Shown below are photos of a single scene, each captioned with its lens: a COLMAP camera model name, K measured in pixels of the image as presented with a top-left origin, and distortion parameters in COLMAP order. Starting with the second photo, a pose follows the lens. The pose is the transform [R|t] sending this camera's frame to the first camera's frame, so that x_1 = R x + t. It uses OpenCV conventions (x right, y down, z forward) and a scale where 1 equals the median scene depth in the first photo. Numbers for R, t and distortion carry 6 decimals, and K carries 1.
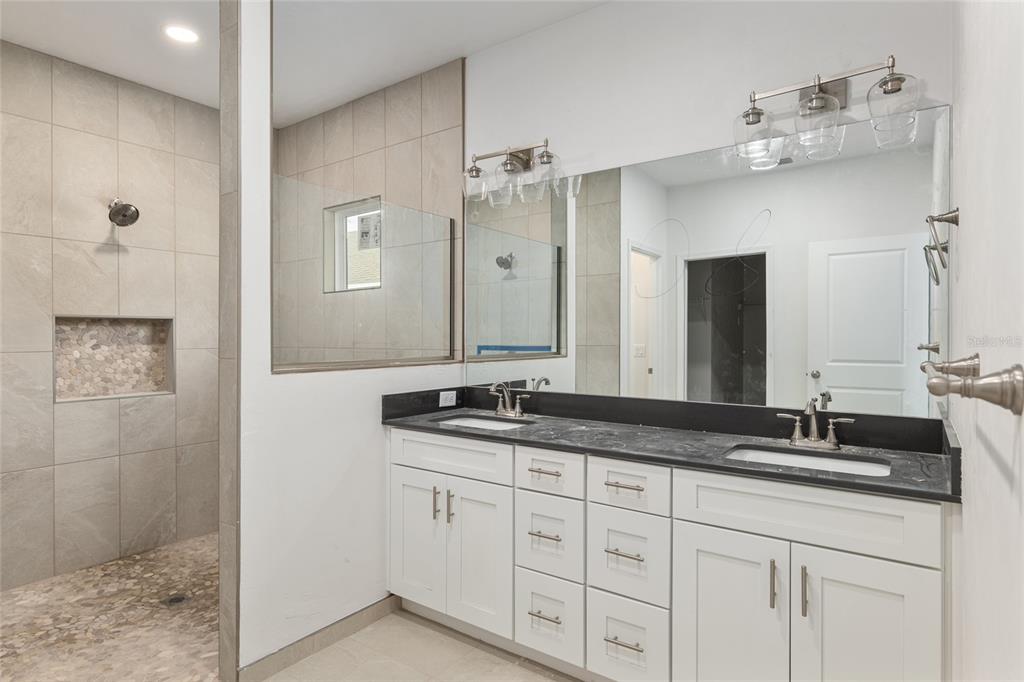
lens RADIAL K [[563.6, 0, 514.4], [0, 563.6, 336.5], [0, 0, 1]] dist [-0.004507, 0.001707]
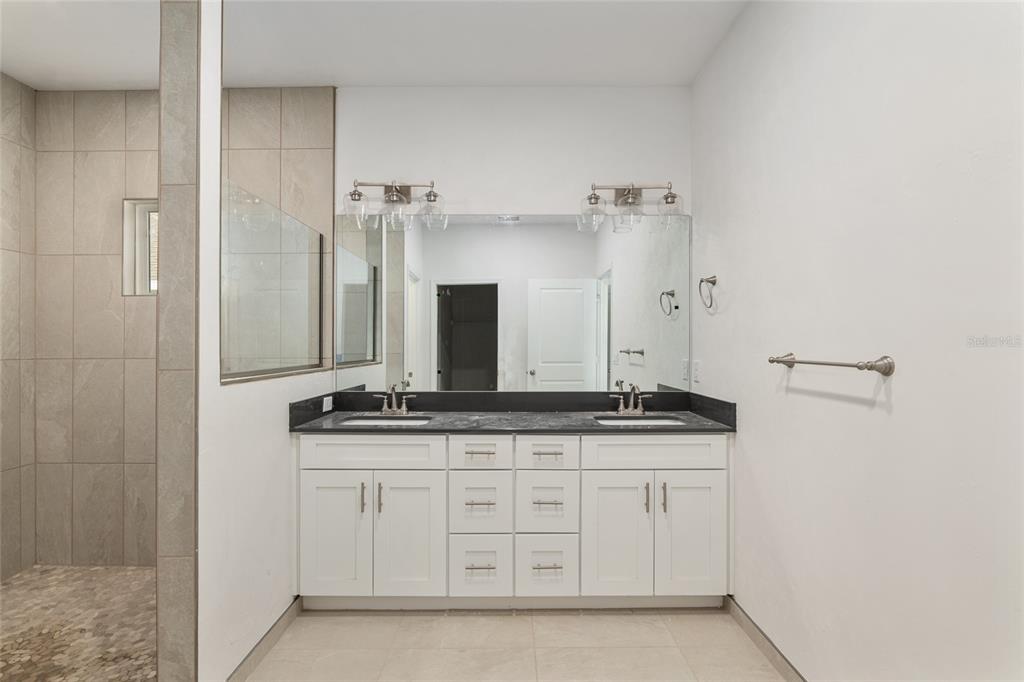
lens RADIAL K [[488.8, 0, 512.1], [0, 488.8, 343.2], [0, 0, 1]] dist [-0.022132, 0.005403]
pose [[0.807096, 0.003000, 0.590413, -0.365299], [0.000572, 0.999983, -0.005864, 0.001747], [-0.590420, 0.005071, 0.807080, 0.051919]]
